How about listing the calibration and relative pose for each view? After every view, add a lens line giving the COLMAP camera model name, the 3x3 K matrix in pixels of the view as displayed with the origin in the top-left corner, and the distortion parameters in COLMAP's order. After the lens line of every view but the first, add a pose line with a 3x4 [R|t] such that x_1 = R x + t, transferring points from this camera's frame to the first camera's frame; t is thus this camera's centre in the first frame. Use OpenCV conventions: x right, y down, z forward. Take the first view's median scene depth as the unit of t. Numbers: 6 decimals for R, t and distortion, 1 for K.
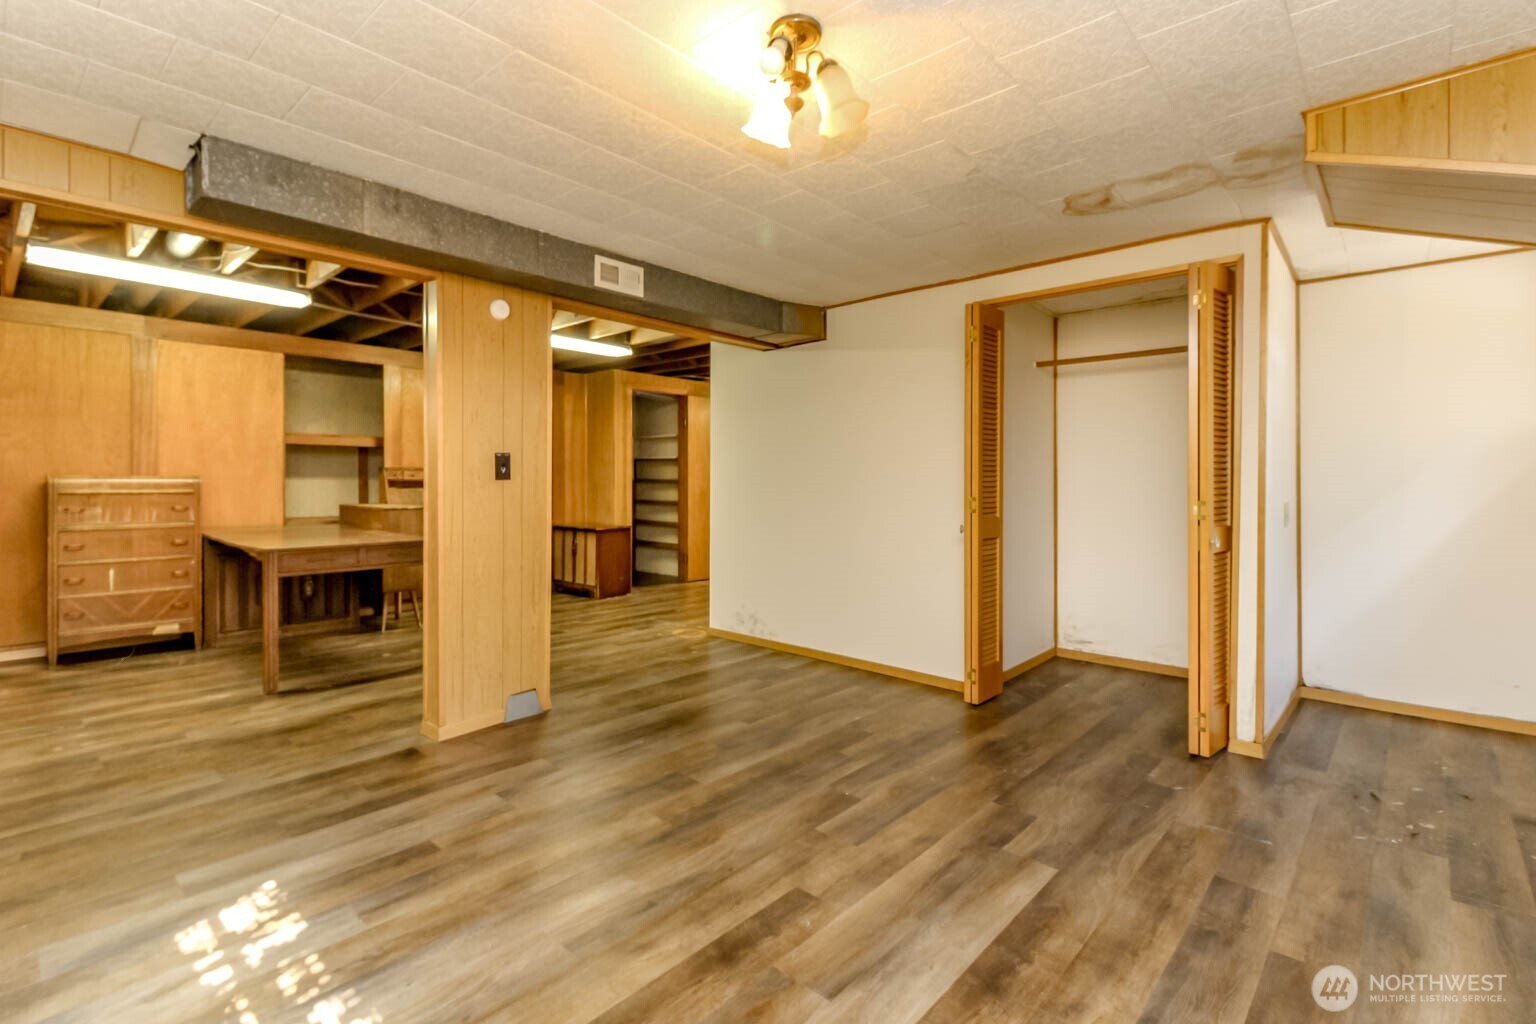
lens RADIAL K [[720.2, 0, 772.3], [0, 720.2, 480.0], [0, 0, 1]] dist [0.004720, -0.009683]
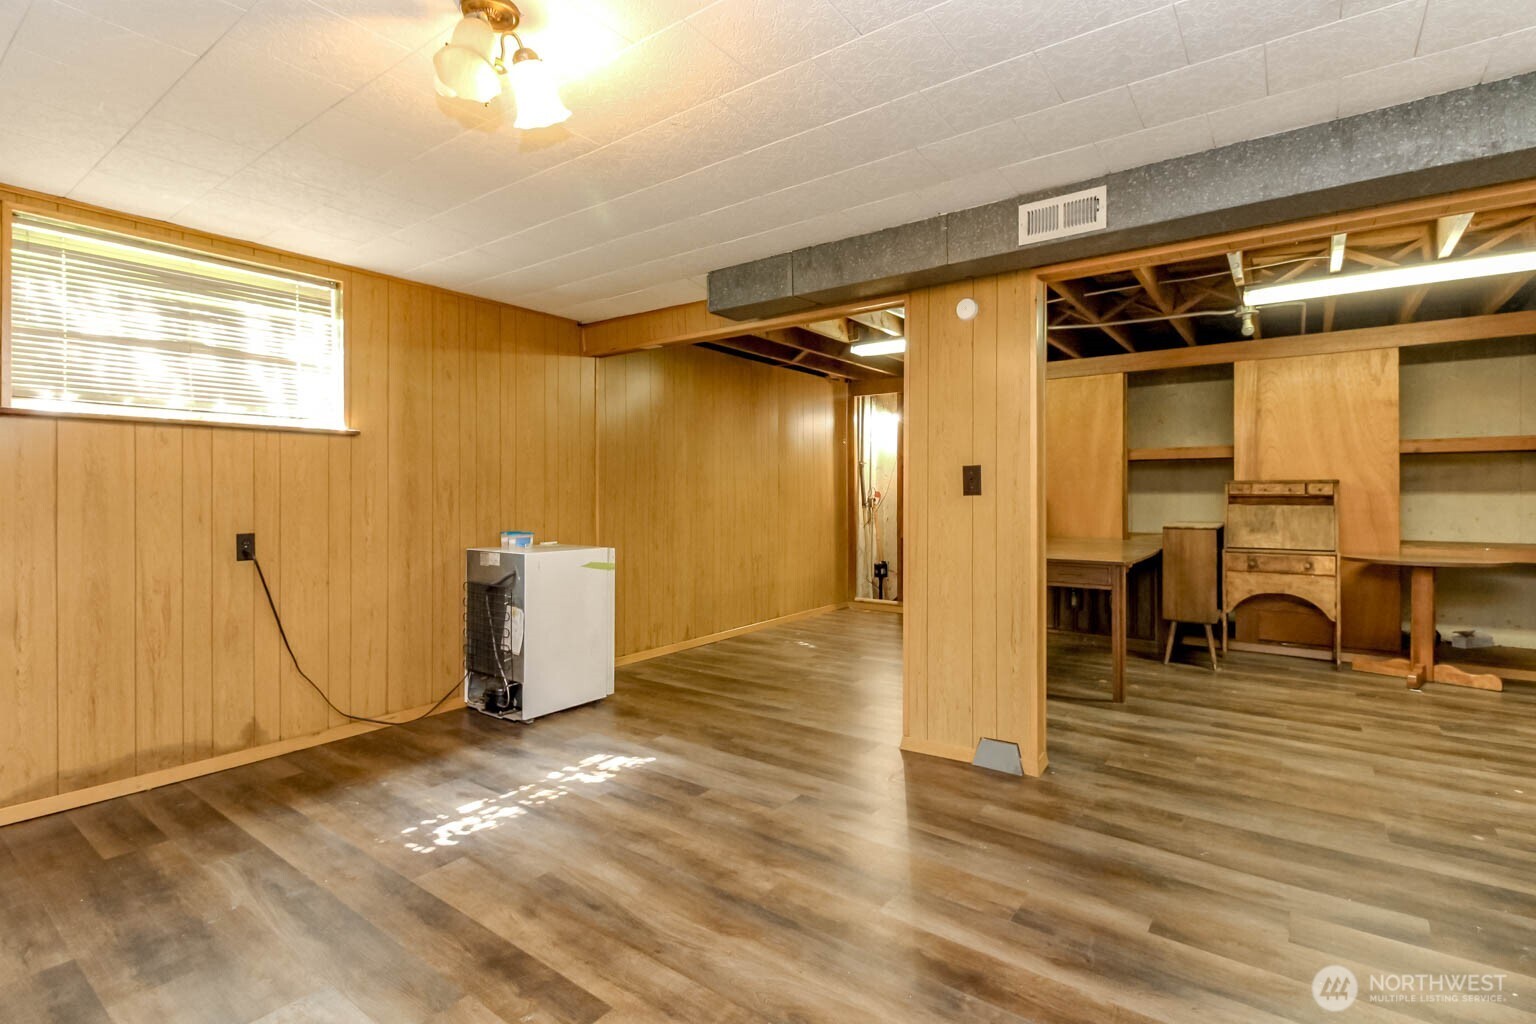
lens RADIAL K [[713.8, 0, 759.5], [0, 713.8, 498.3], [0, 0, 1]] dist [0.012879, -0.009742]
pose [[0.084419, 0.005973, -0.996412, 0.747797], [-0.000027, 0.999982, 0.005992, -0.003842], [0.996430, -0.000479, 0.084418, 0.981565]]
